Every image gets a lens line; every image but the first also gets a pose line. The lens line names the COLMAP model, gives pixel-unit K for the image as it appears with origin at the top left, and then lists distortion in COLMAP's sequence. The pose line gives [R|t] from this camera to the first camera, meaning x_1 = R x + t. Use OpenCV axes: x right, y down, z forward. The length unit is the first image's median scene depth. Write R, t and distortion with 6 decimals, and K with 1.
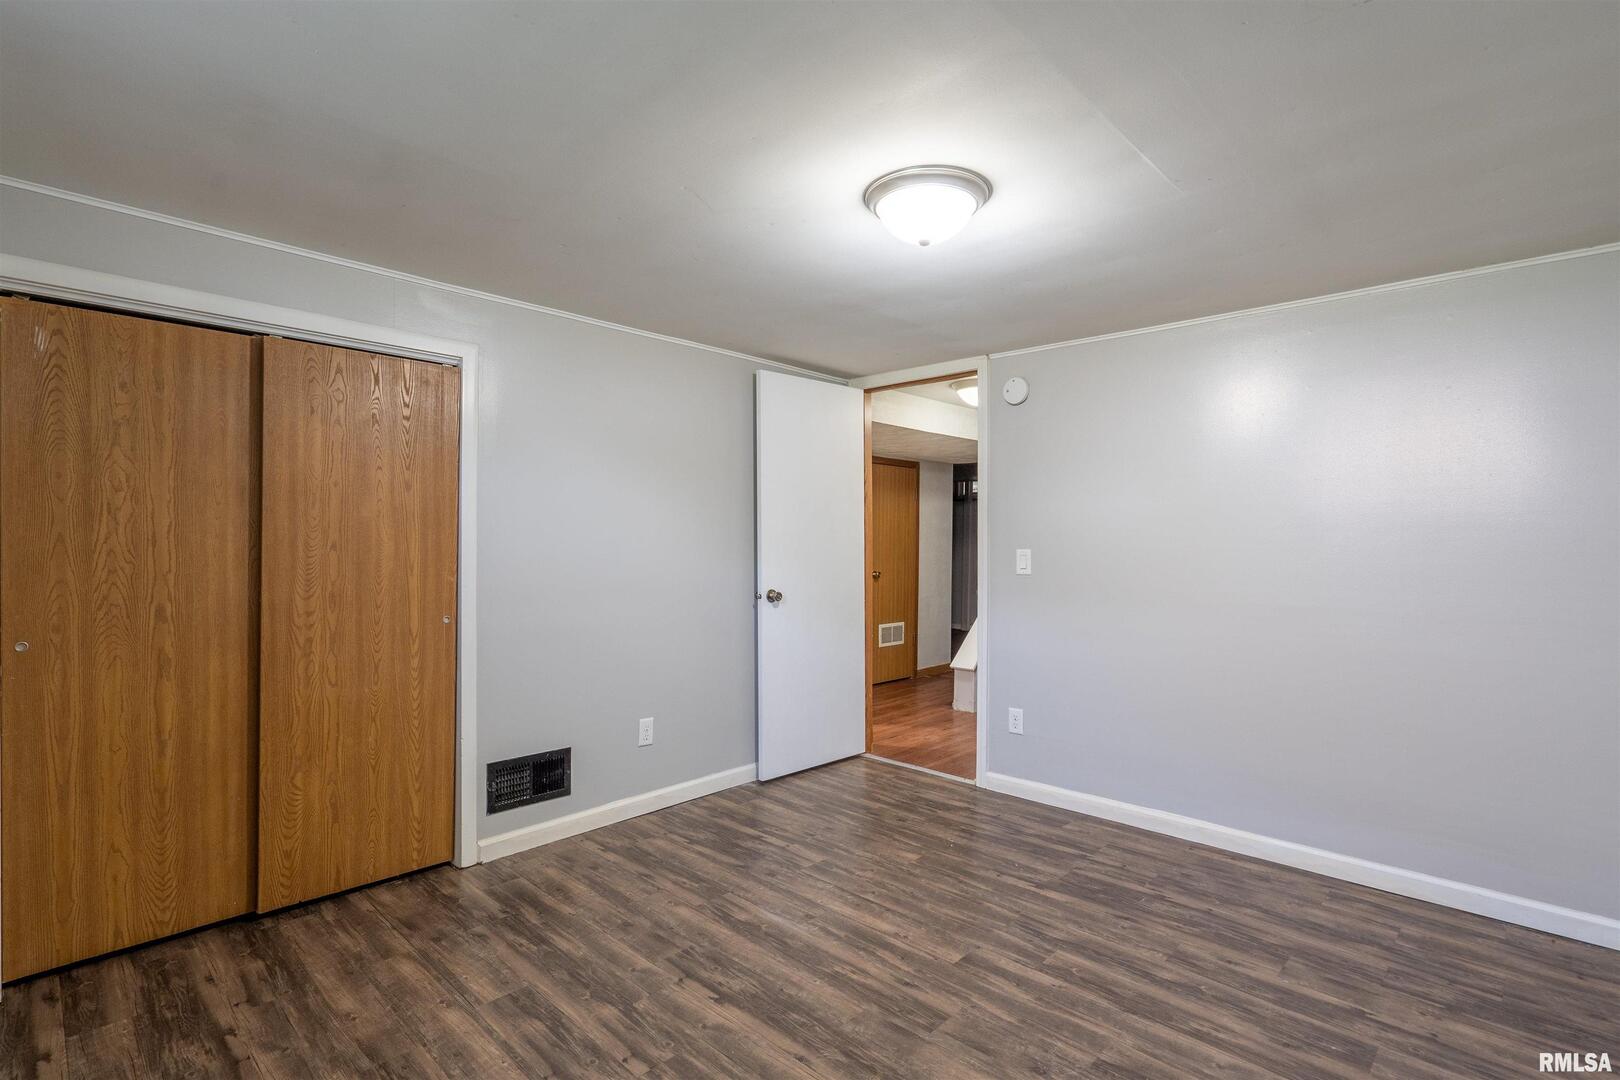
lens RADIAL K [[762.3, 0, 797.0], [0, 762.3, 543.4], [0, 0, 1]] dist [0.002616, 0.000089]
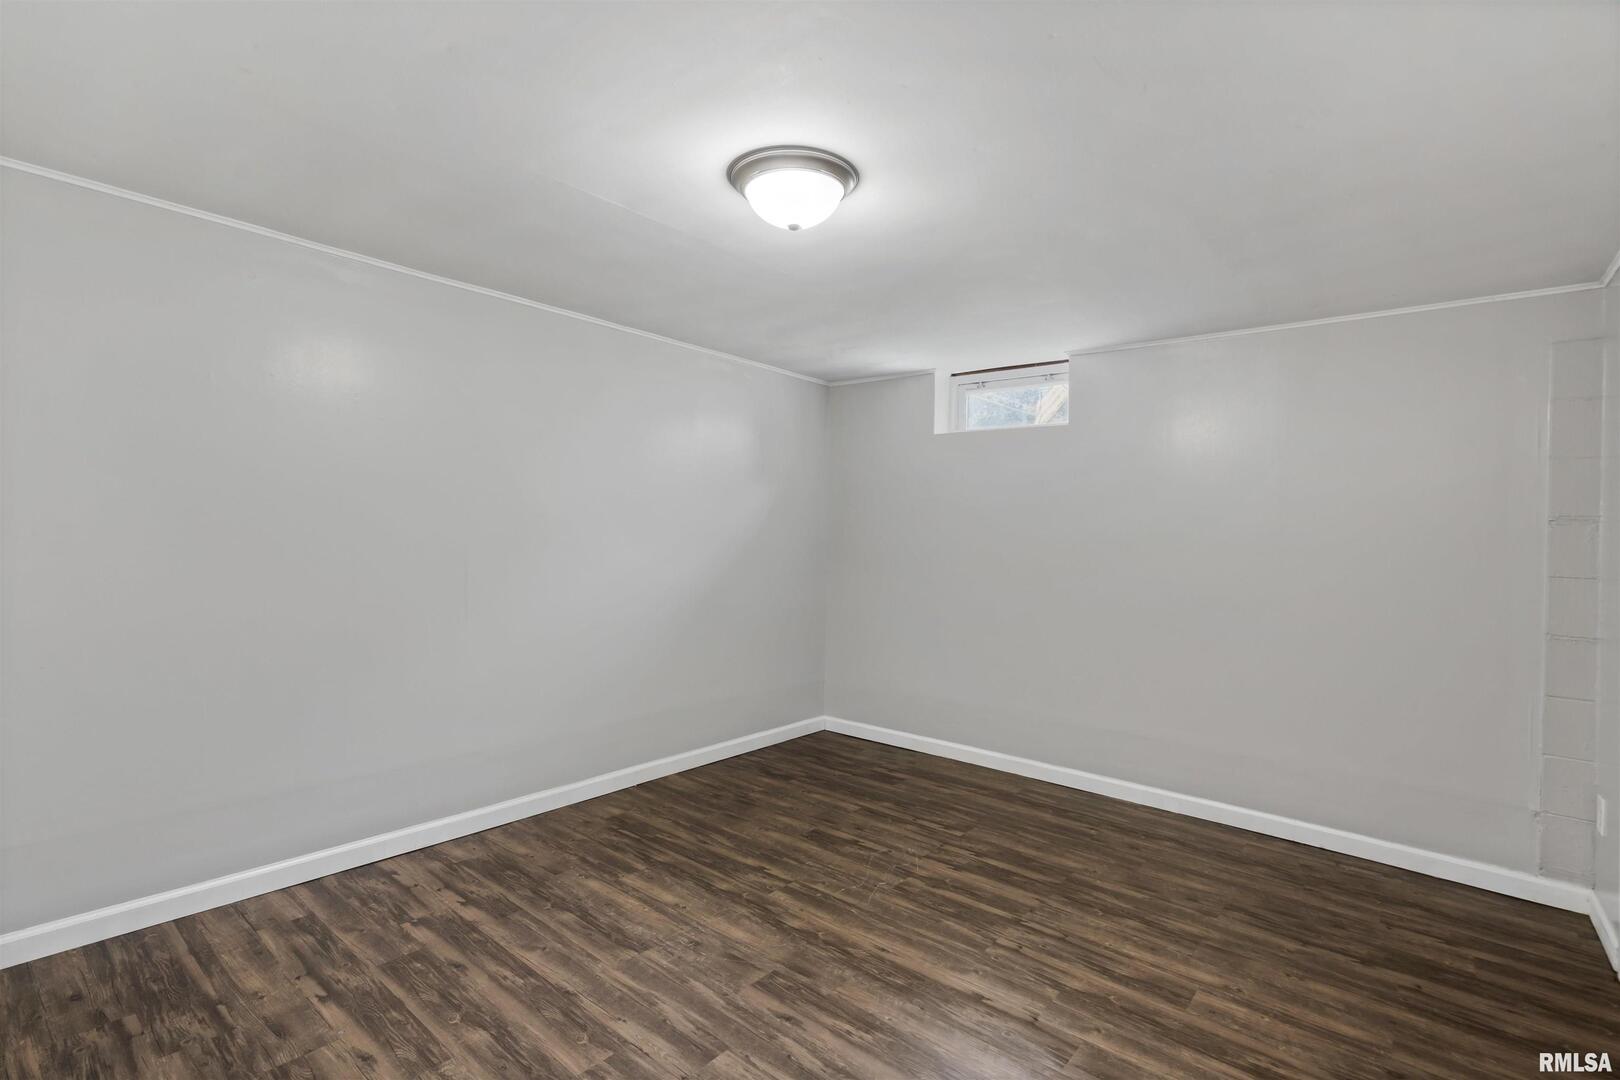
lens RADIAL K [[746.4, 0, 810.0], [0, 746.4, 540.0], [0, 0, 1]] dist [0.000942, 0.000485]
pose [[-0.995988, -0.036822, -0.081562, 0.220176], [-0.038168, 0.999159, 0.014997, -0.003750], [0.080941, 0.018050, -0.996555, 1.946375]]
